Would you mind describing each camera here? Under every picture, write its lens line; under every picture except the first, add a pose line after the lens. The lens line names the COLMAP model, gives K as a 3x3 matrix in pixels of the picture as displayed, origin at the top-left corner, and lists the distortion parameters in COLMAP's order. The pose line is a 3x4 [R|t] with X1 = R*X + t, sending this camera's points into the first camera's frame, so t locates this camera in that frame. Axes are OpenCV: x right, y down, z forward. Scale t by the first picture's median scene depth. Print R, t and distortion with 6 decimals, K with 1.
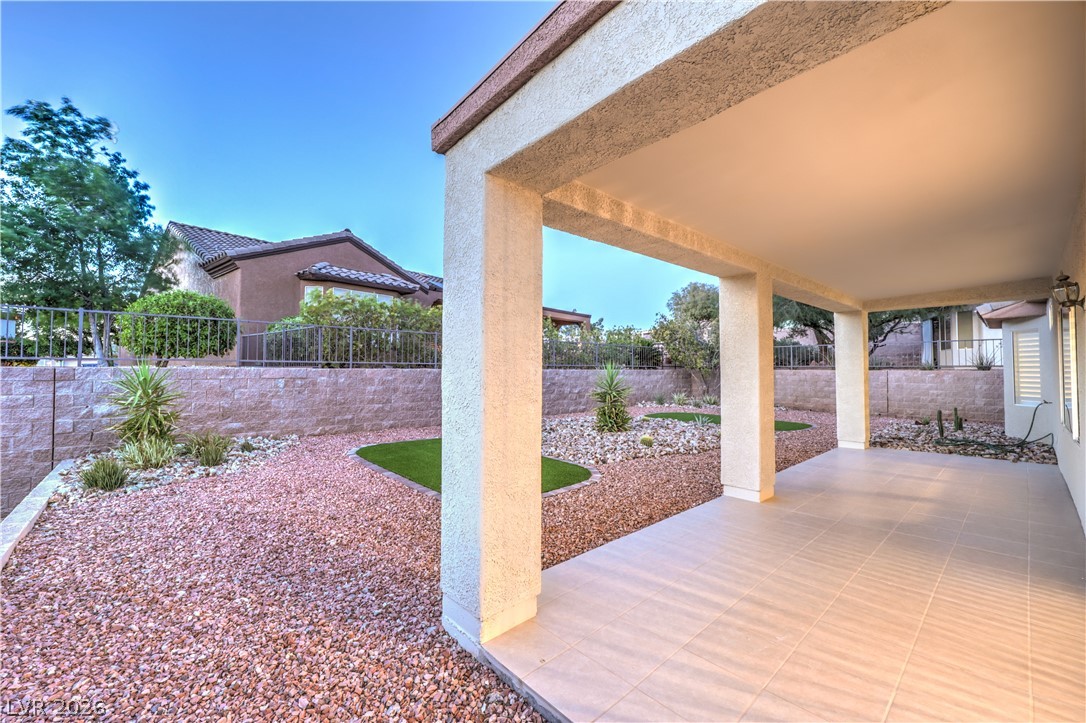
lens RADIAL K [[433.7, 0, 543.0], [0, 433.7, 361.5], [0, 0, 1]] dist [-0.000353, -0.000011]
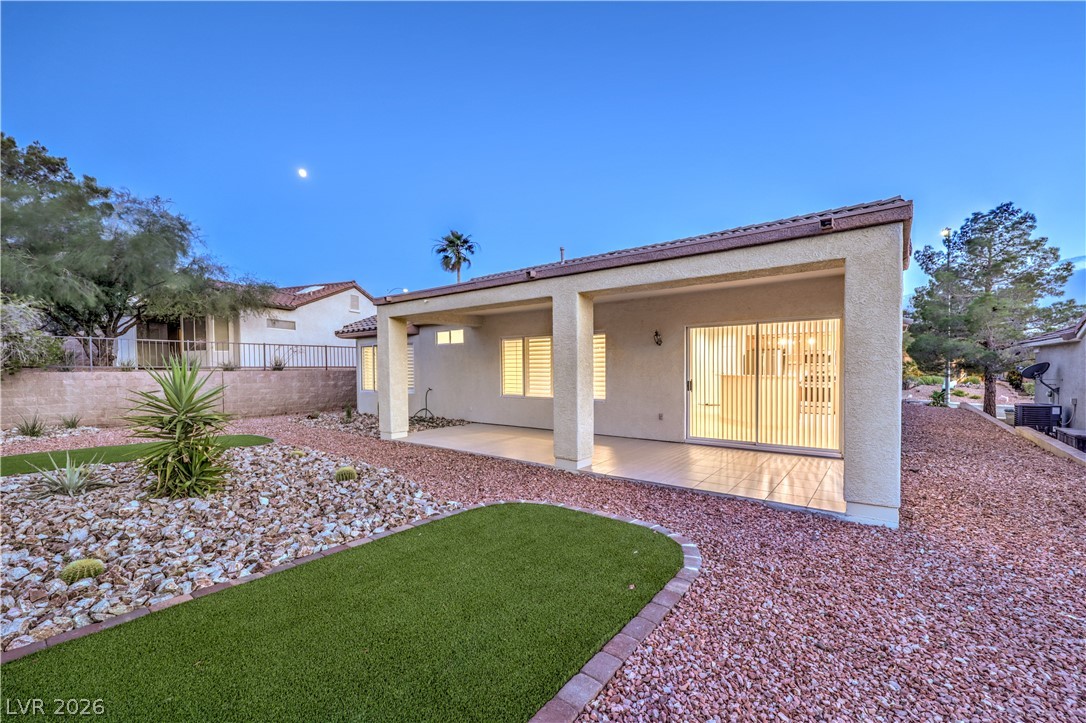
lens RADIAL K [[444.1, 0, 542.5], [0, 444.1, 374.9], [0, 0, 1]] dist [-0.001125, -0.000156]
pose [[-0.177998, -0.014323, 0.983927, -0.417150], [-0.011386, 0.999857, 0.012495, 0.011889], [-0.983965, -0.008979, -0.178135, 0.685211]]
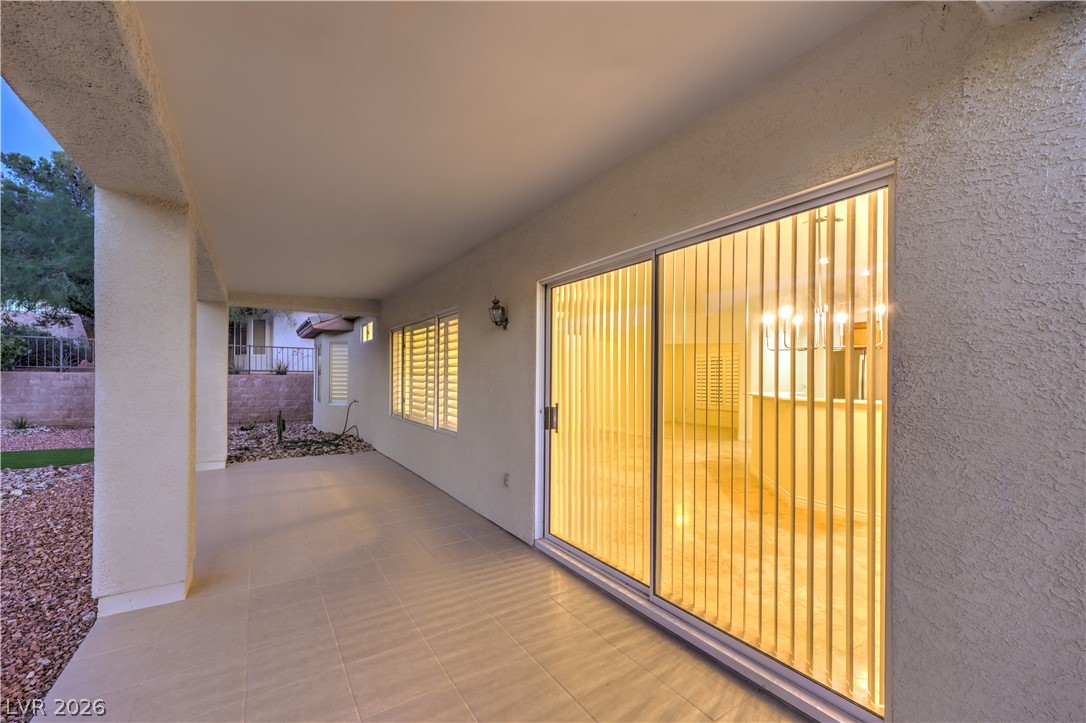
lens RADIAL K [[444.1, 0, 542.5], [0, 444.1, 374.9], [0, 0, 1]] dist [-0.001125, -0.000156]
pose [[0.156501, 0.006274, 0.987658, -0.009522], [-0.029134, 0.999574, -0.001733, 0.004497], [-0.987248, -0.028503, 0.156617, 0.213087]]
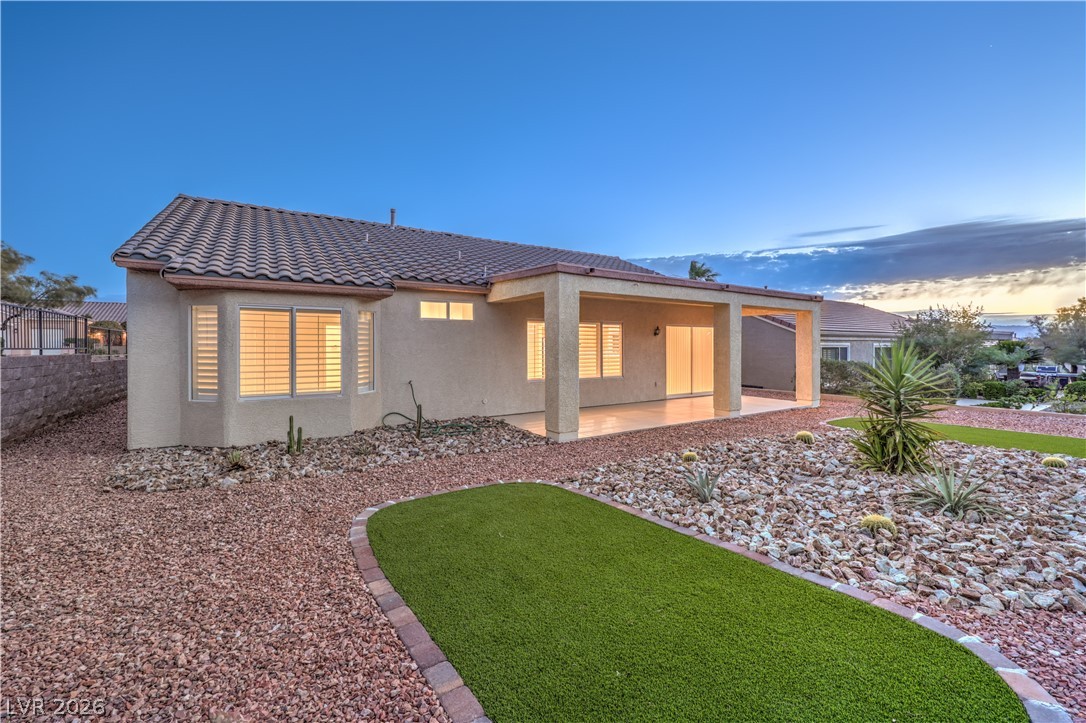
lens RADIAL K [[433.7, 0, 543.0], [0, 433.7, 361.5], [0, 0, 1]] dist [-0.000353, -0.000011]
pose [[-0.988626, 0.001994, 0.150383, 0.517386], [0.003504, 0.999946, 0.009774, 0.021950], [-0.150355, 0.010190, -0.988580, 1.581107]]
